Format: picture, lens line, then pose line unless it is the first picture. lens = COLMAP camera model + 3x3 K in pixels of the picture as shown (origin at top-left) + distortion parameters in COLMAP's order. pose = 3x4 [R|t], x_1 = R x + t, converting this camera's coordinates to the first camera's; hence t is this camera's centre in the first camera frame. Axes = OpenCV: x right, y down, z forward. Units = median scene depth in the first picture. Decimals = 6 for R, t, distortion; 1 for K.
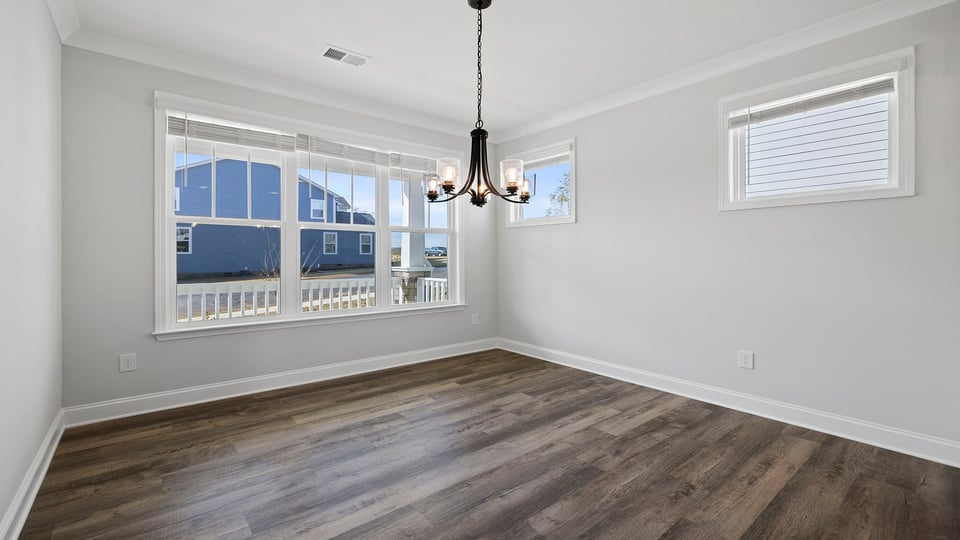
lens RADIAL K [[410.0, 0, 473.1], [0, 410.0, 256.4], [0, 0, 1]] dist [0.001576, 0.000073]
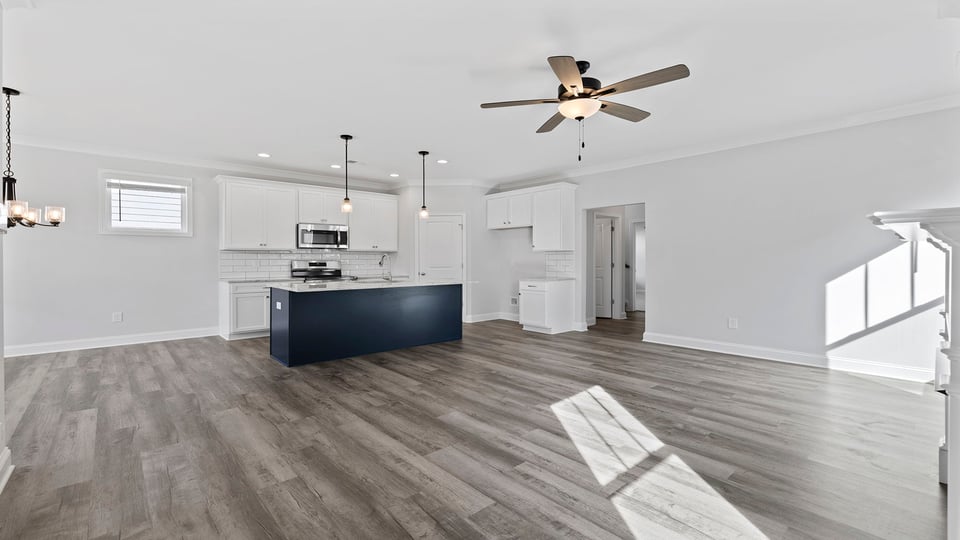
lens RADIAL K [[410.7, 0, 472.0], [0, 410.7, 263.7], [0, 0, 1]] dist [0.000578, -0.000018]
pose [[-0.041005, -0.012450, 0.999081, -1.518618], [-0.002714, 0.999920, 0.012349, -0.015337], [-0.999155, -0.002205, -0.041036, -0.619179]]
